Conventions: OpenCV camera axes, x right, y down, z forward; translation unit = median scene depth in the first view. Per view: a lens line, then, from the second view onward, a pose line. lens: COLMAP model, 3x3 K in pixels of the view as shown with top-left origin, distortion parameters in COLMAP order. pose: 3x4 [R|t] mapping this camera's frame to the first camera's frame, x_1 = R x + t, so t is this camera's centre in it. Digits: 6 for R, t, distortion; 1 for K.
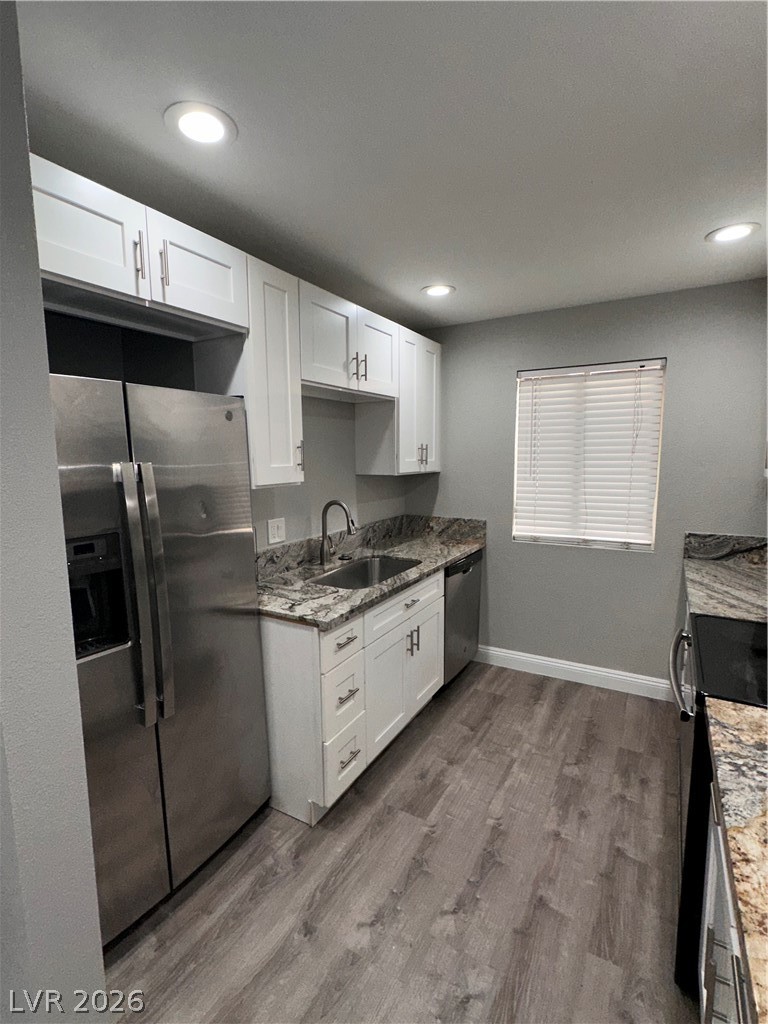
lens RADIAL K [[480.6, 0, 383.9], [0, 480.6, 513.1], [0, 0, 1]] dist [-0.000351, -0.000407]
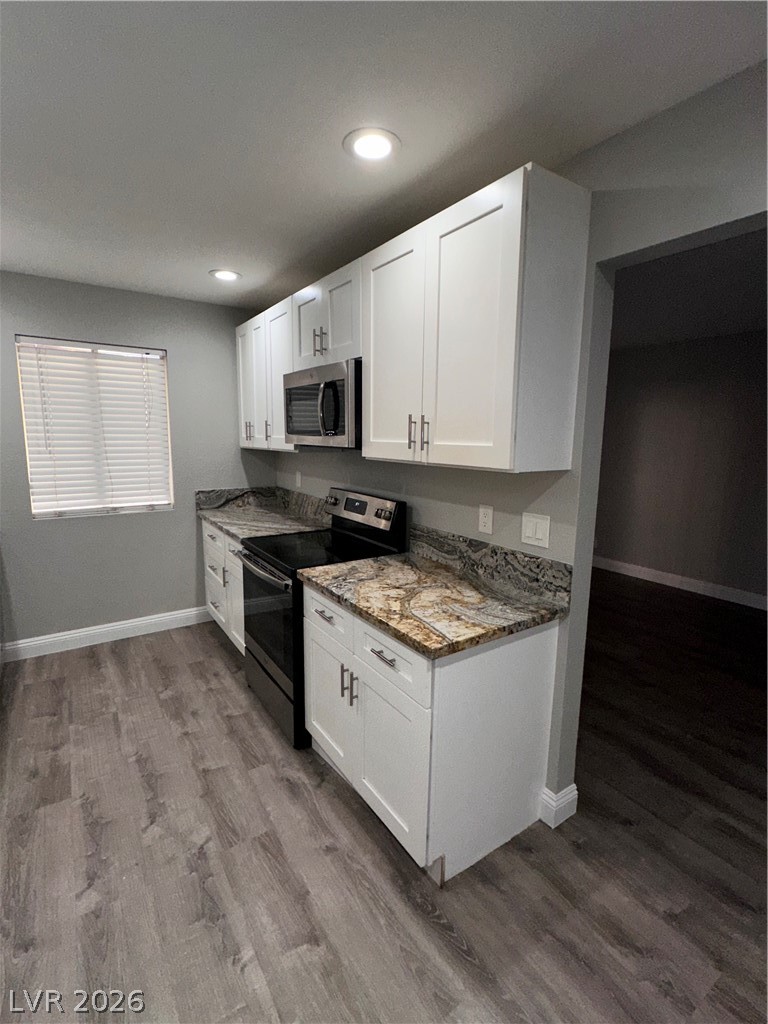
lens RADIAL K [[480.6, 0, 383.3], [0, 480.6, 511.0], [0, 0, 1]] dist [-0.000351, -0.000407]
pose [[0.431352, -0.127587, 0.893117, -0.344789], [0.090489, 0.991076, 0.097877, 0.015047], [-0.897634, 0.038597, 0.439047, -0.023007]]
